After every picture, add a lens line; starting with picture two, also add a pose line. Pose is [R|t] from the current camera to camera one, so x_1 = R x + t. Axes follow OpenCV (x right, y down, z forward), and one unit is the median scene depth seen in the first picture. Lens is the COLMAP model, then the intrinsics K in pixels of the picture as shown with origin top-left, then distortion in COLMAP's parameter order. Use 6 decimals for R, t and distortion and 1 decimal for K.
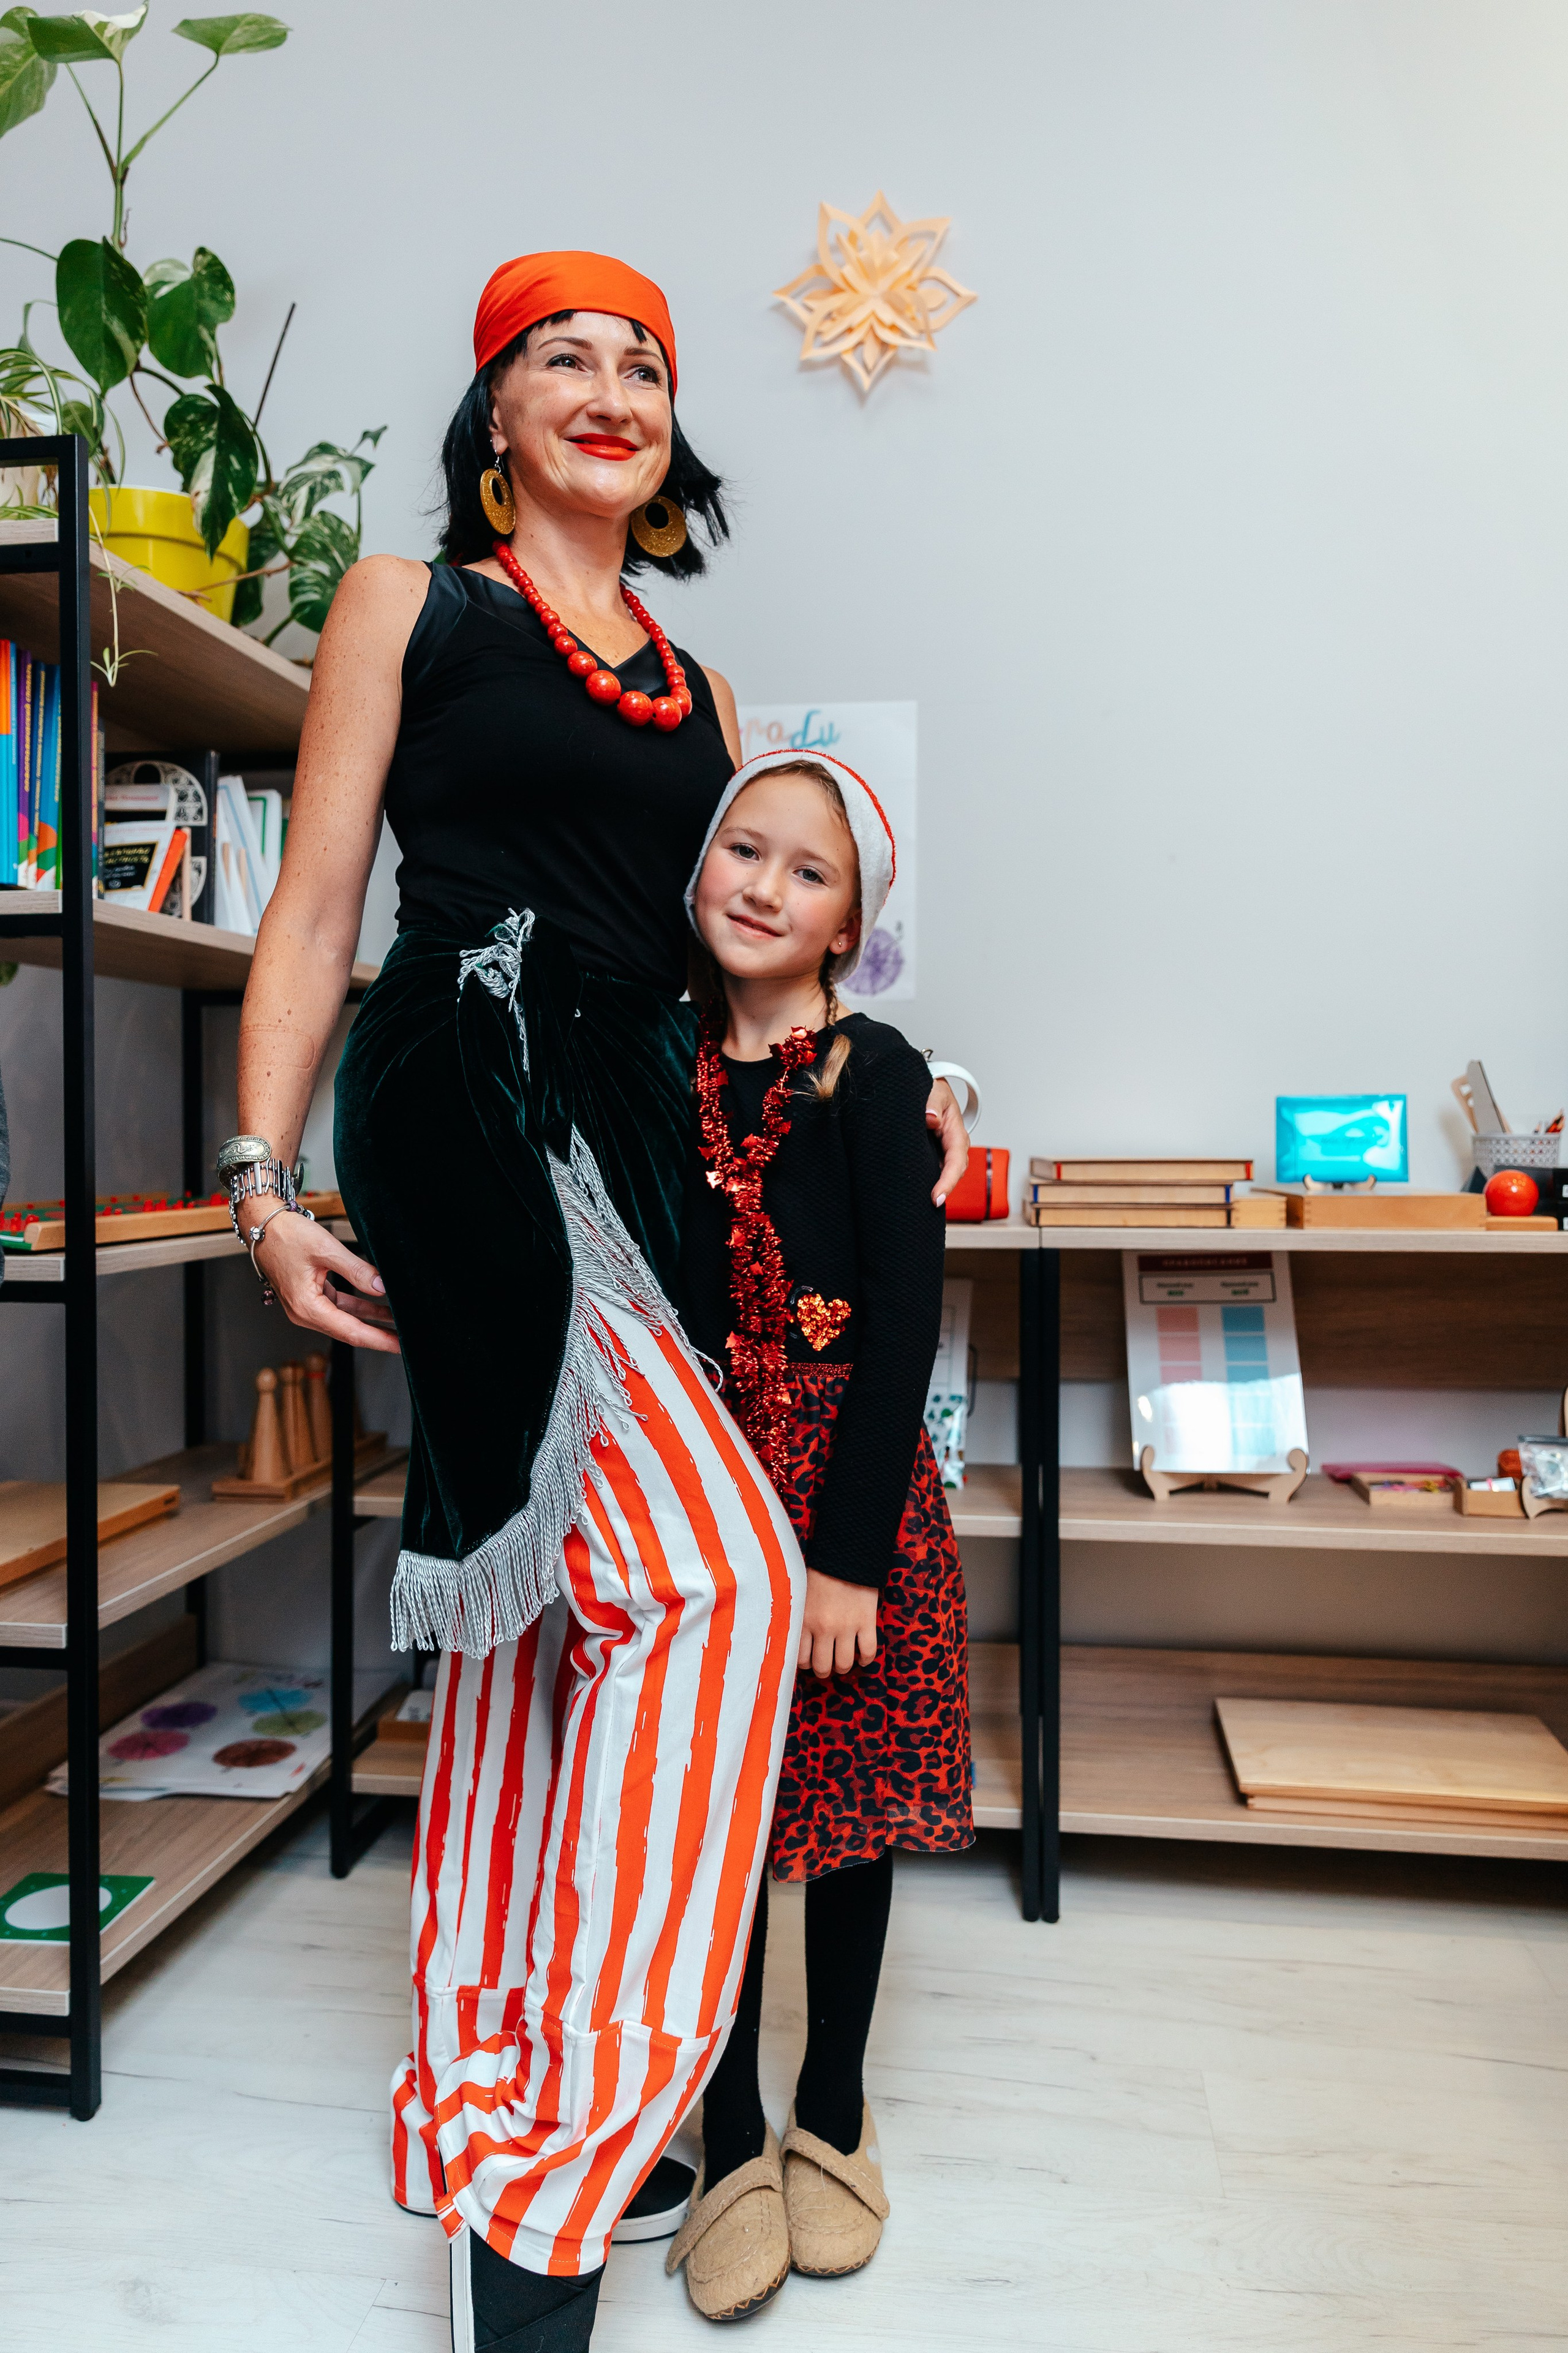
lens RADIAL K [[1655.2, 0, 790.3], [0, 1655.2, 1143.4], [0, 0, 1]] dist [0.018681, -0.005040]
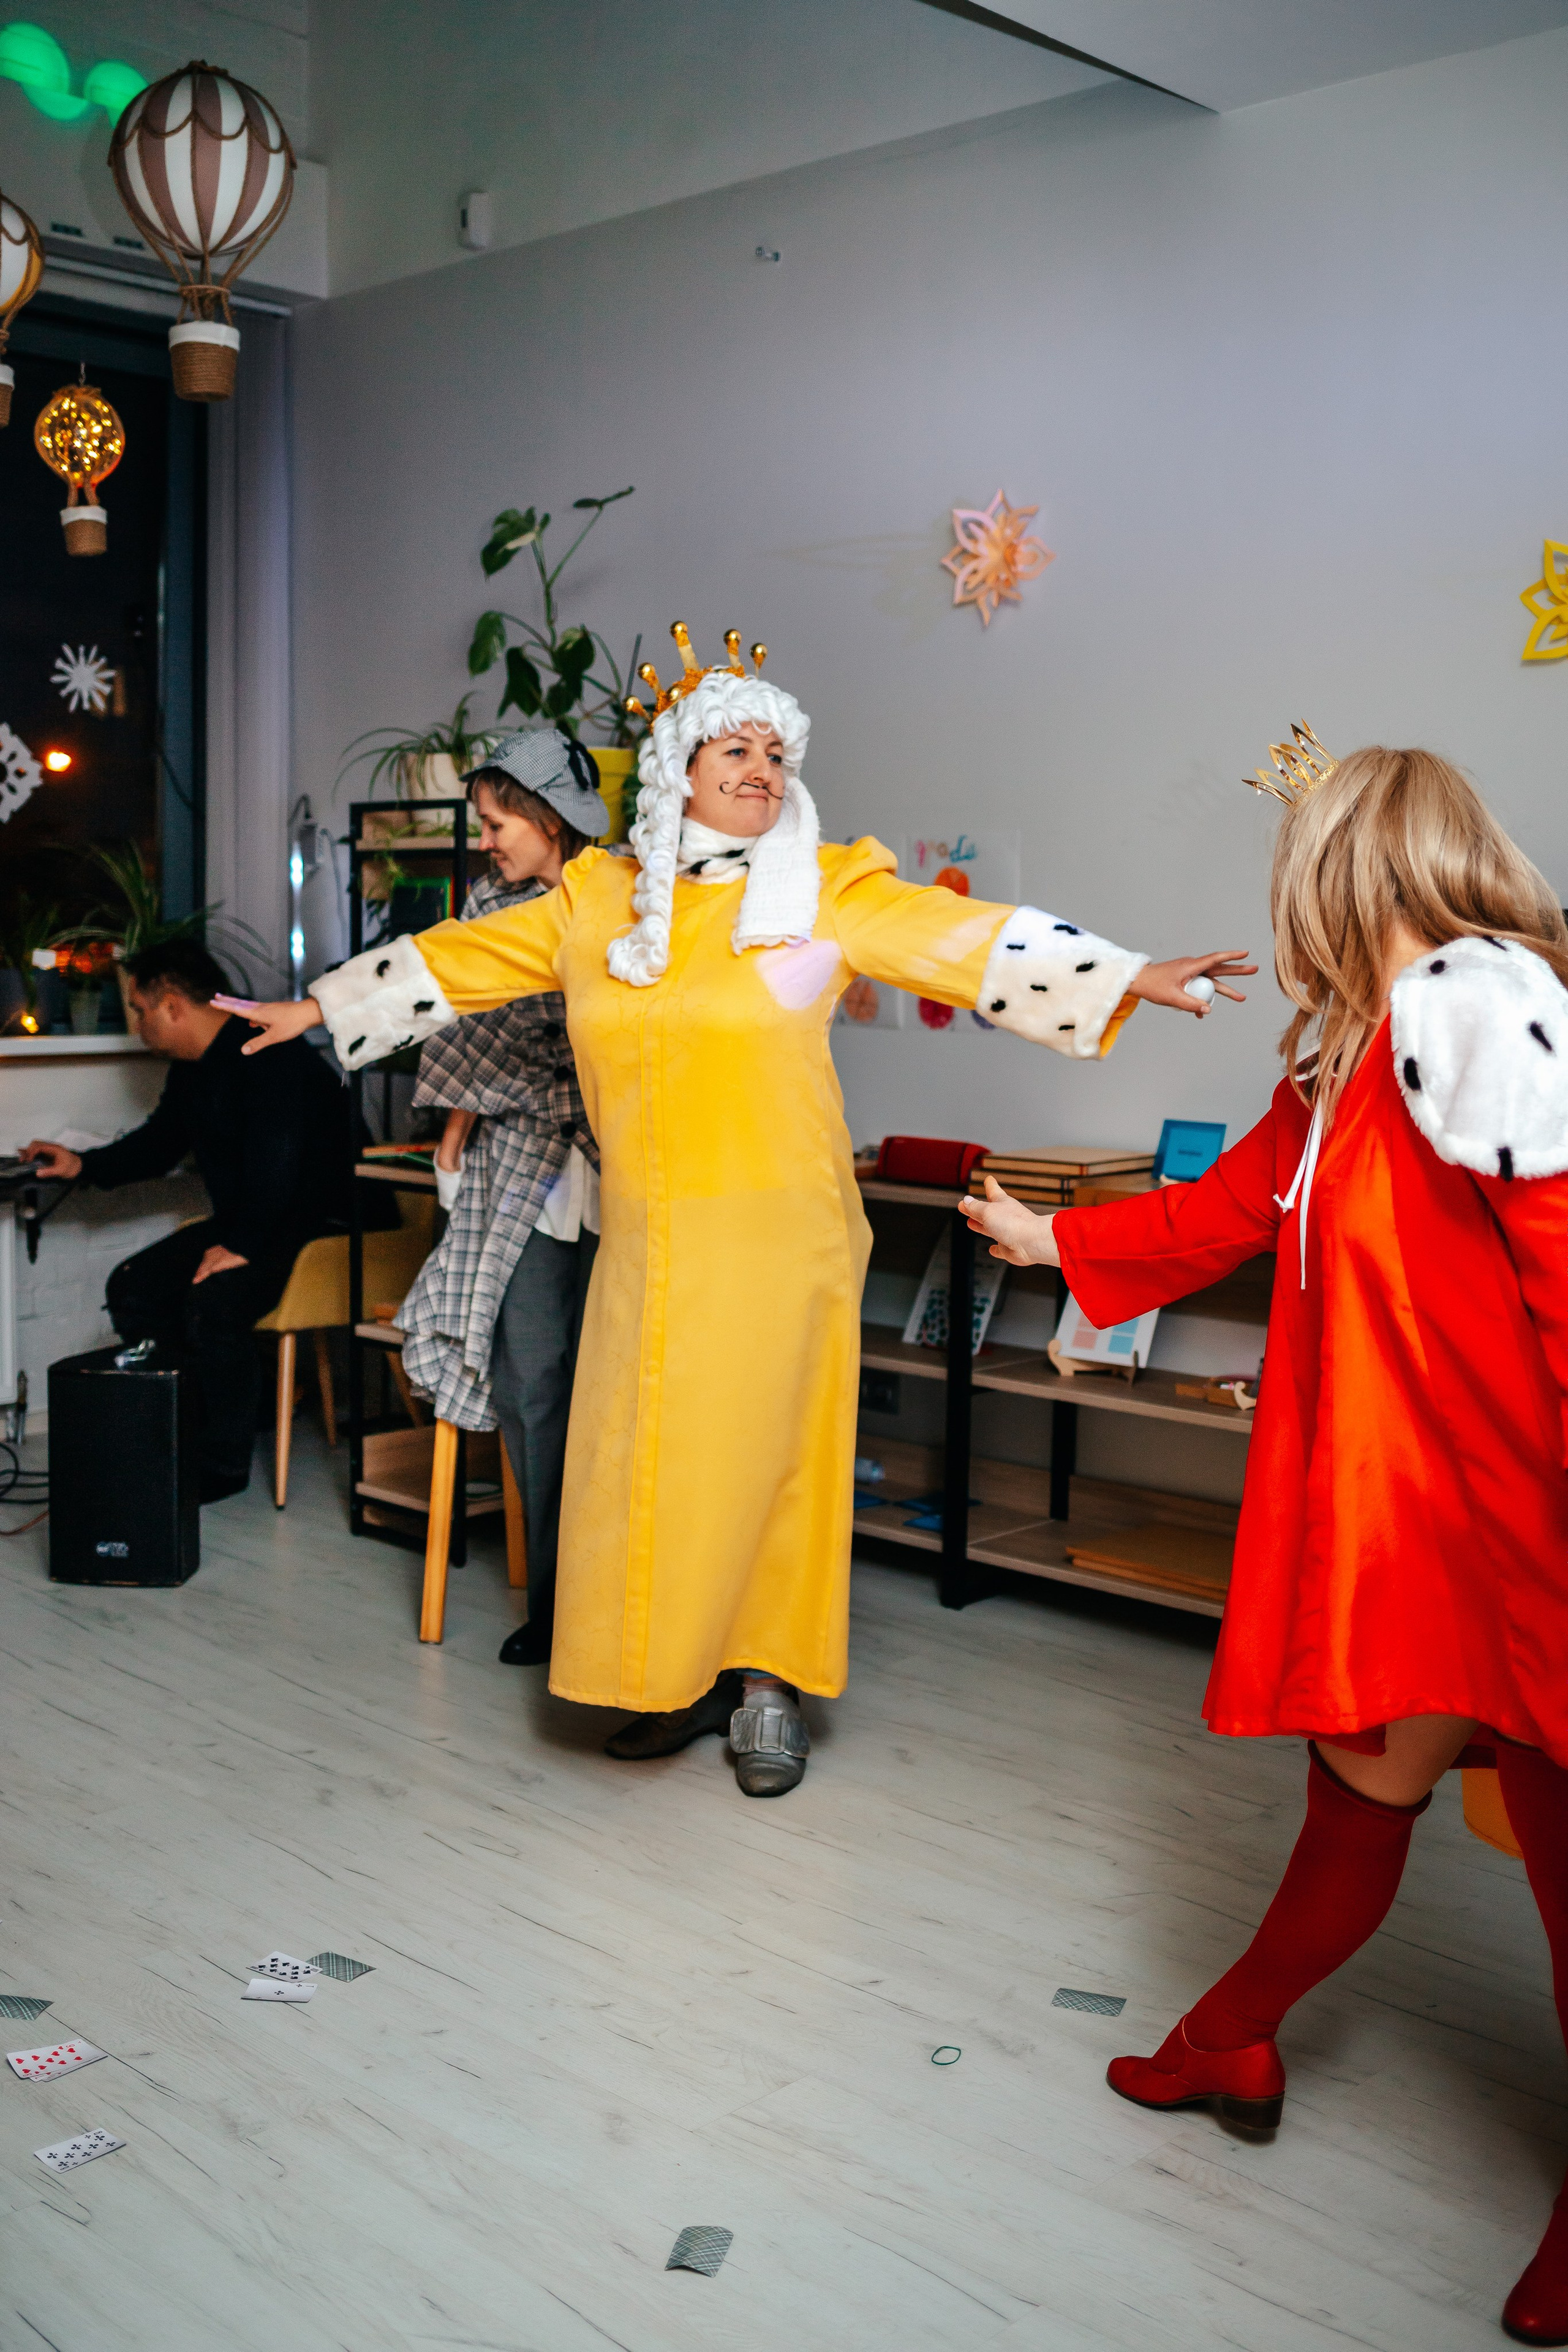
lens RADIAL K [[2434.7, 0, 742.2], [0, 2434.7, 1090.4], [0, 0, 1]] dist [-0.012899, -0.172953]
pose [[0.811202, 0.050225, -0.582605, 1.317806], [-0.018076, 0.997982, 0.060865, -0.189014], [0.584486, -0.038842, 0.810473, -1.034702]]
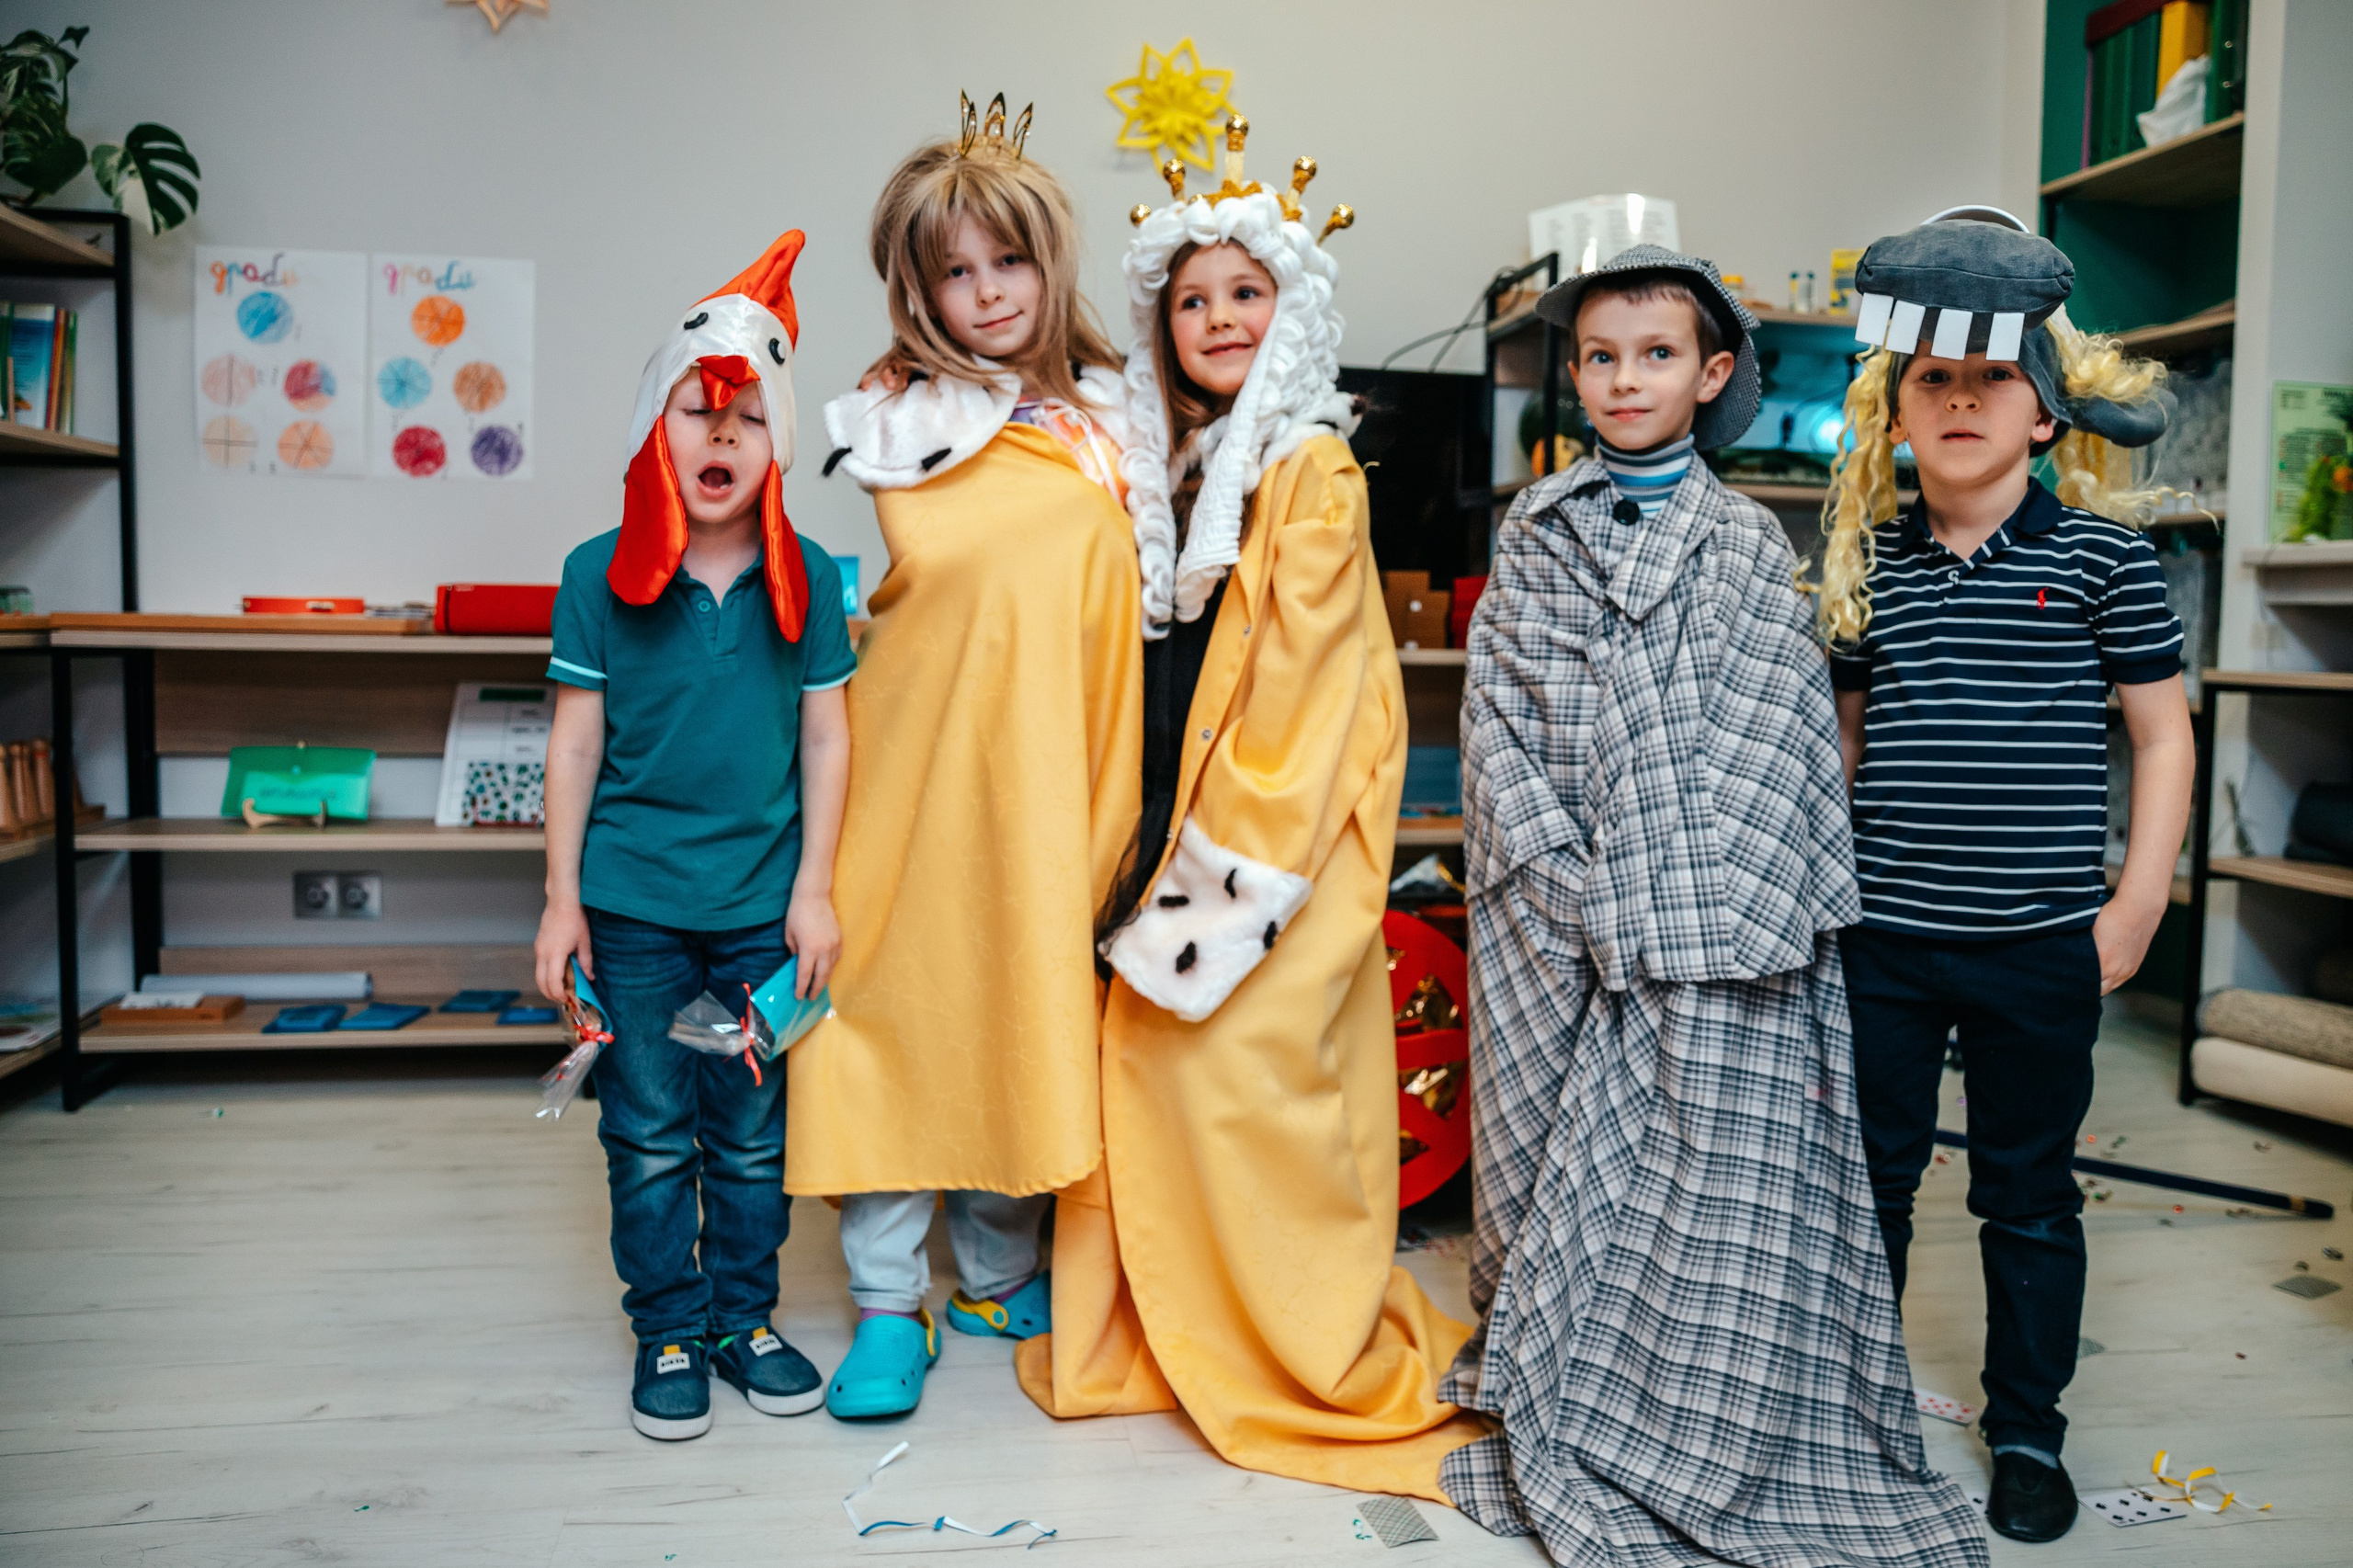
lens RADIAL K [[1720.2, 0, 1209.1], [0, 1720.2, 736.2], [0, 0, 1]] dist [-0.106969, 0.087495]
pose [[0.945641, -0.004615, 0.325179, 0.170648], [-0.014425, 0.998320, 0.056117, 0.042352], [-0.324892, -0.057757, 0.943986, -0.581169]]
